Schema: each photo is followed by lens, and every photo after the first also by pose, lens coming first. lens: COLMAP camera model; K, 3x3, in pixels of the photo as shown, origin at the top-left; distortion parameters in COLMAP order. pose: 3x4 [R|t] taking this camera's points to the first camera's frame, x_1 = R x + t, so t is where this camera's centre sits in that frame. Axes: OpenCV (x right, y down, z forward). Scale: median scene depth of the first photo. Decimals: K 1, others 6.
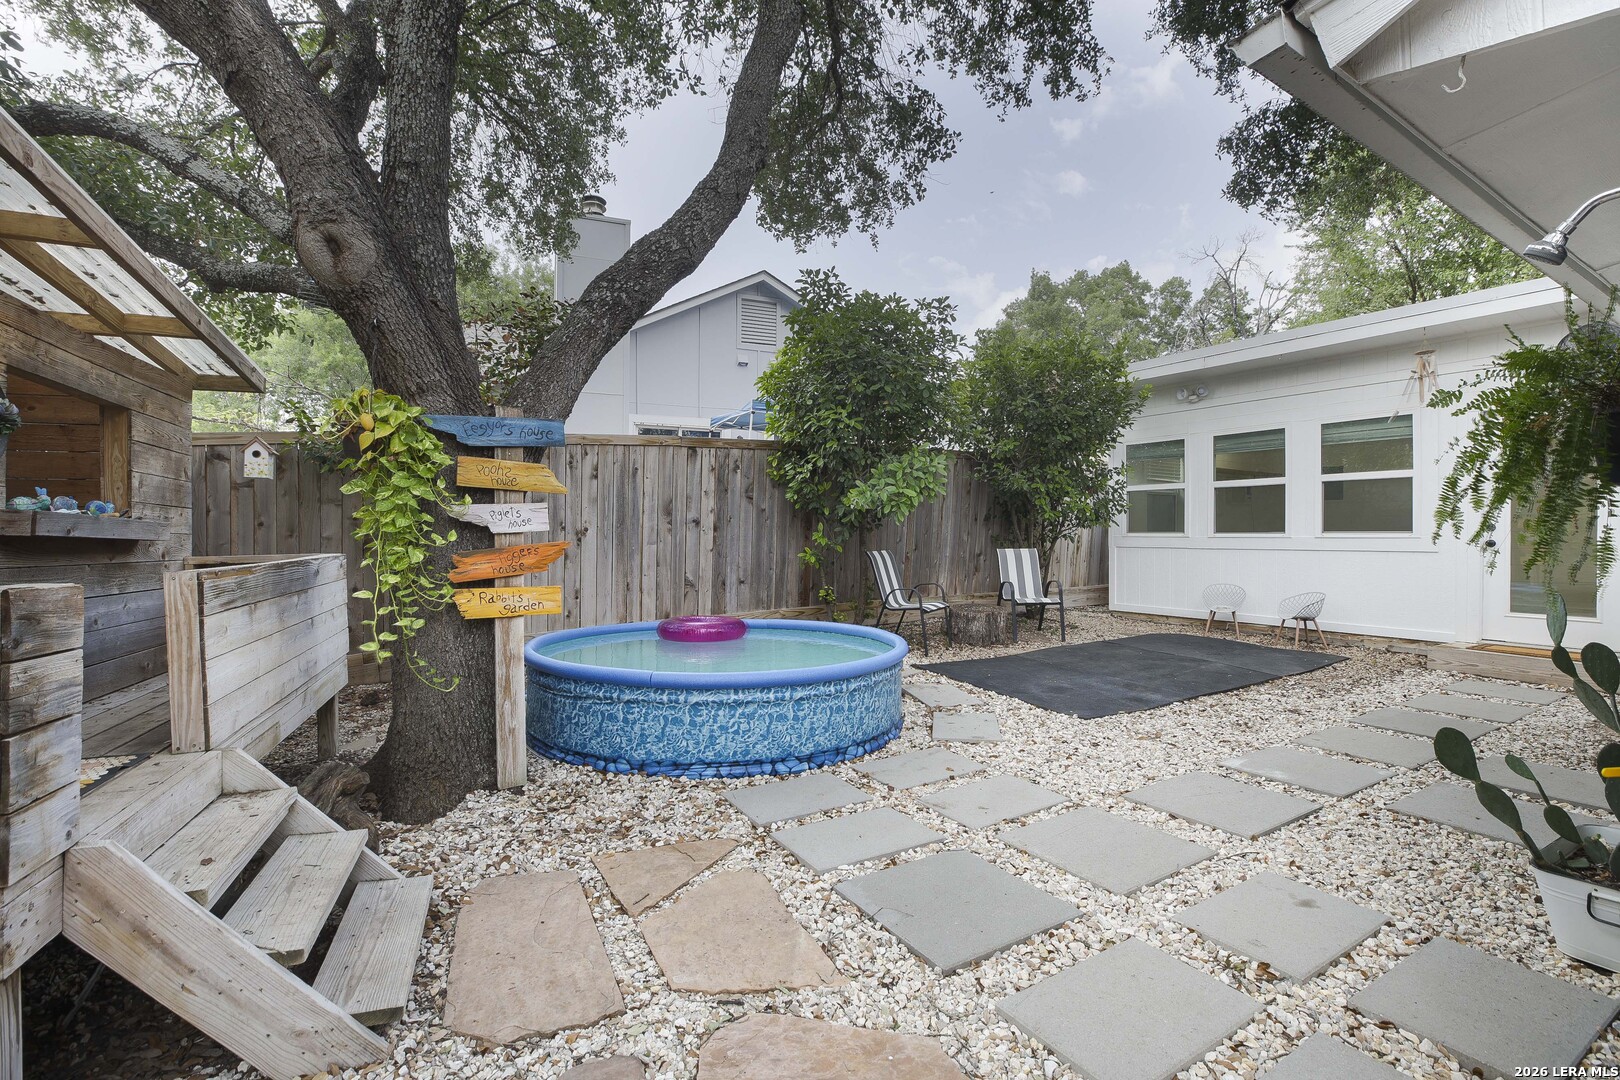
lens RADIAL K [[744.2, 0, 807.3], [0, 744.2, 543.1], [0, 0, 1]] dist [-0.037202, 0.008301]
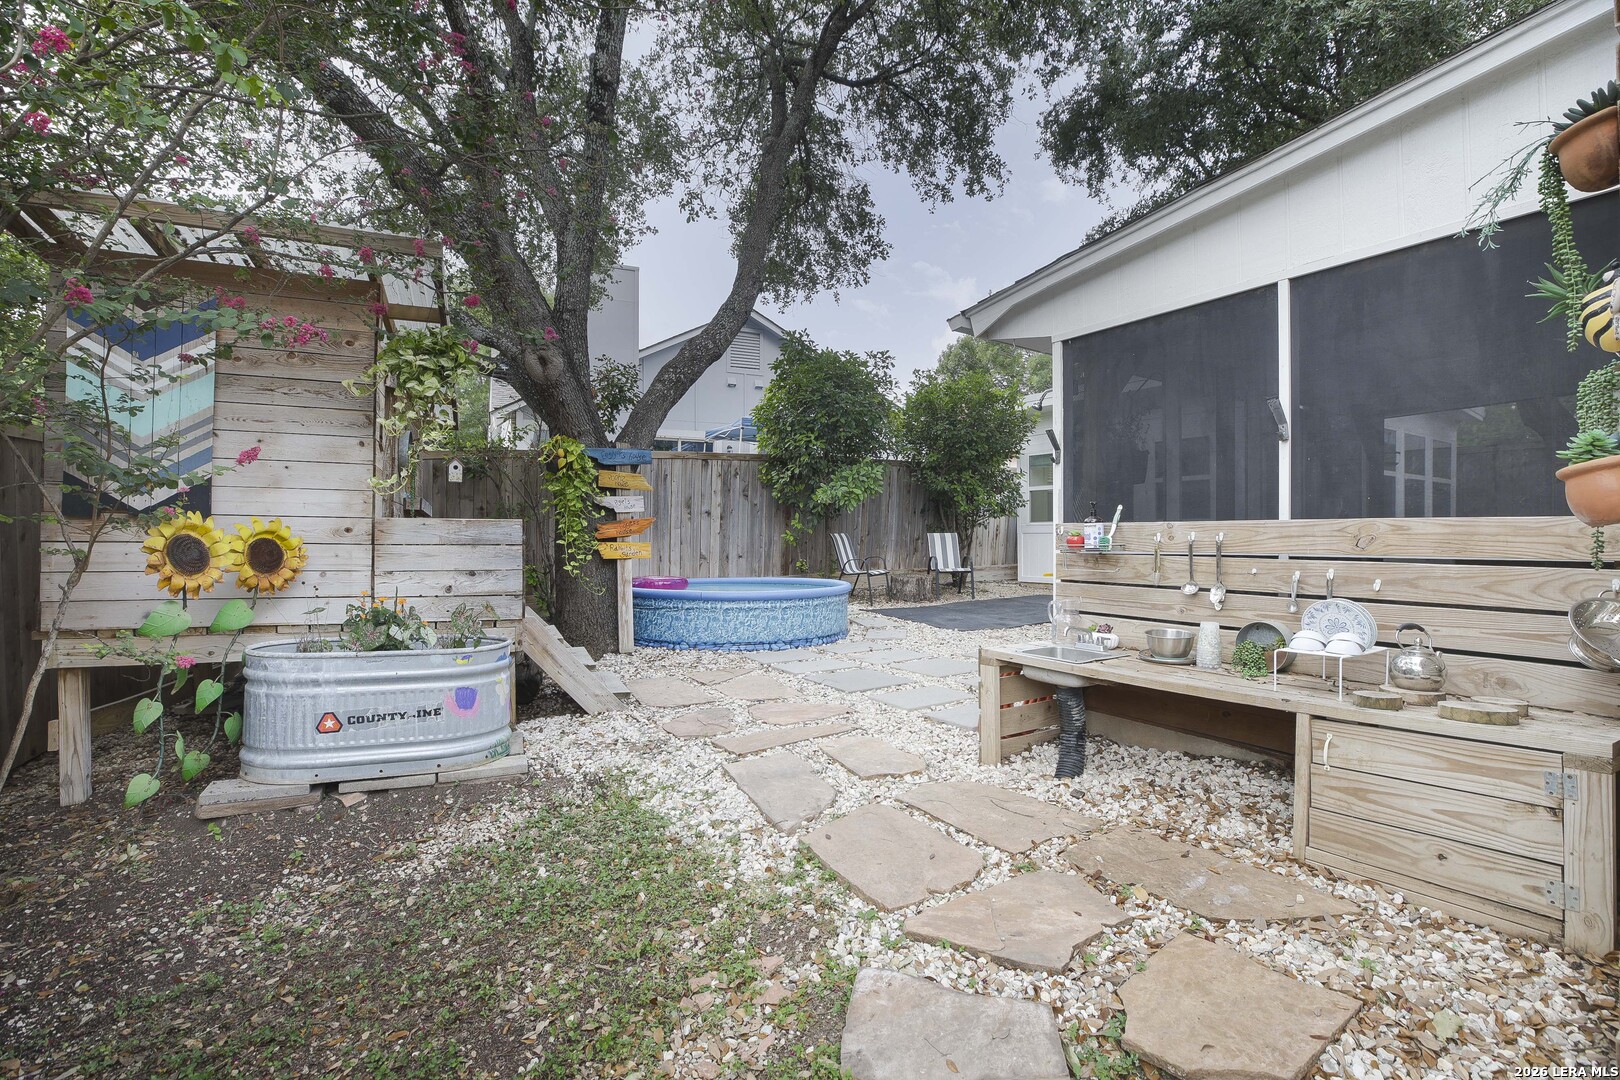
lens RADIAL K [[744.2, 0, 810.1], [0, 744.2, 546.9], [0, 0, 1]] dist [-0.037202, 0.008301]
pose [[0.999400, -0.004875, 0.034305, -0.009565], [0.004829, 0.999987, 0.001430, 0.057981], [-0.034312, -0.001263, 0.999410, -0.684105]]
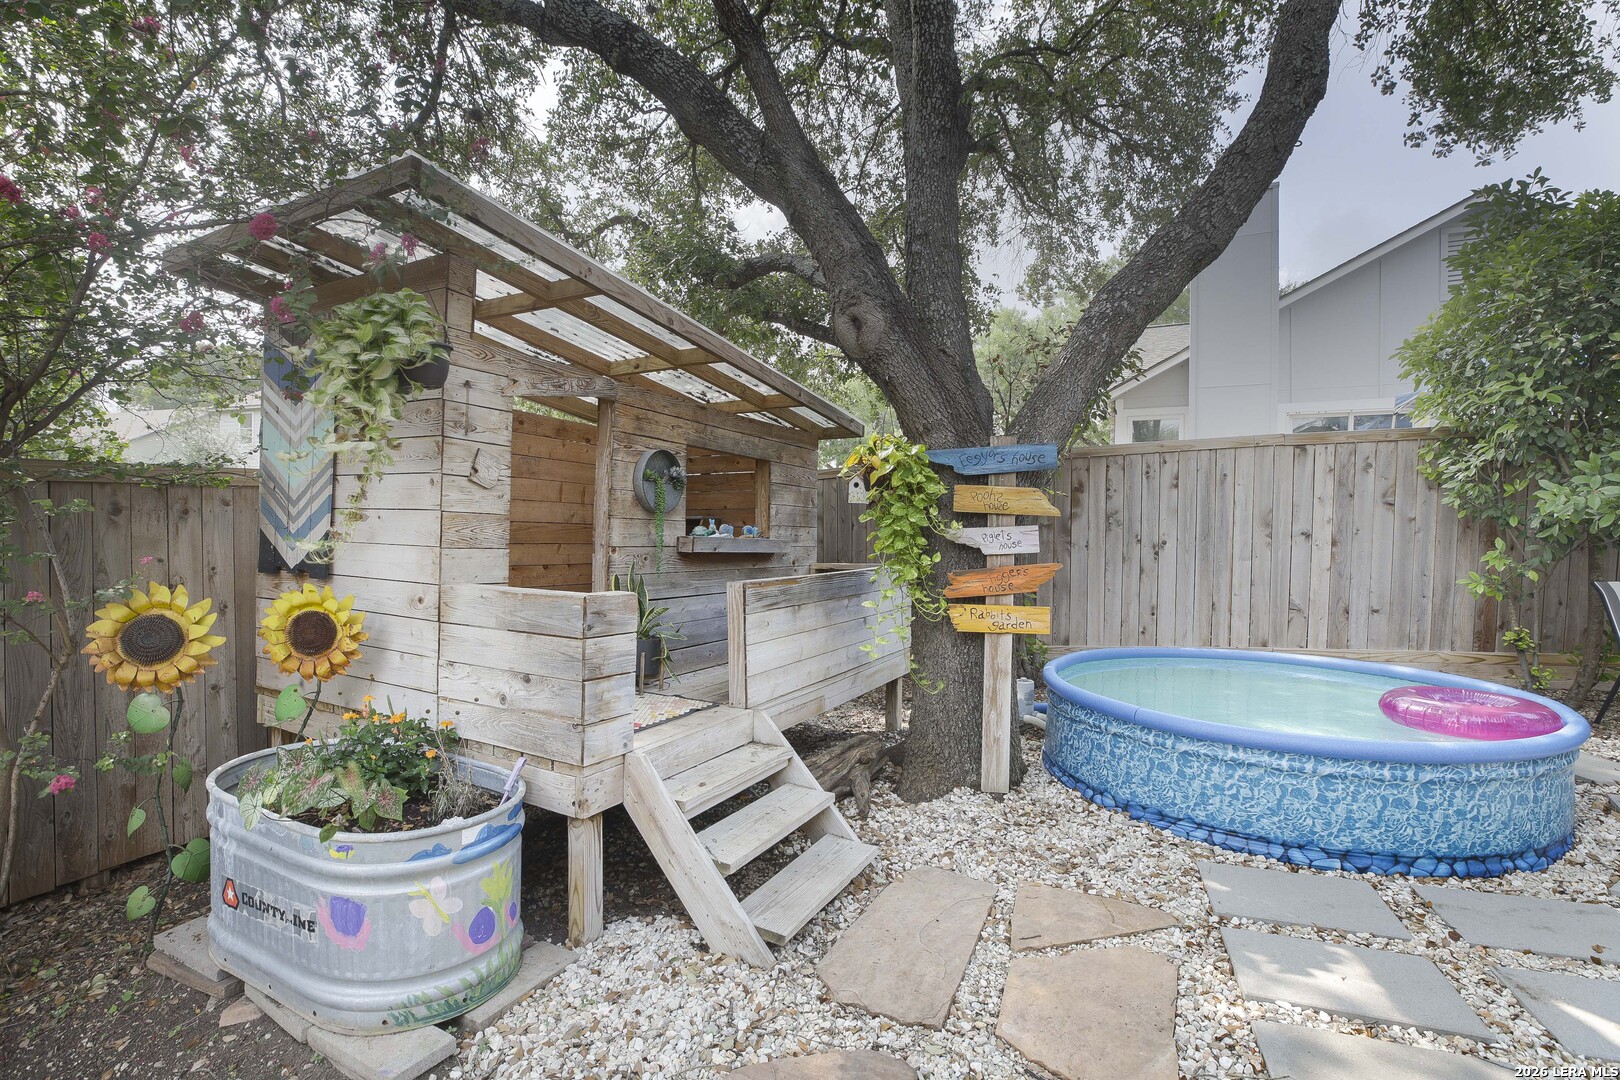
lens RADIAL K [[744.2, 0, 813.8], [0, 744.2, 543.9], [0, 0, 1]] dist [-0.037202, 0.008301]
pose [[0.651464, 0.018240, -0.758460, 0.193071], [-0.016841, 0.999812, 0.009579, -0.028493], [0.758493, 0.006533, 0.651649, 0.082152]]
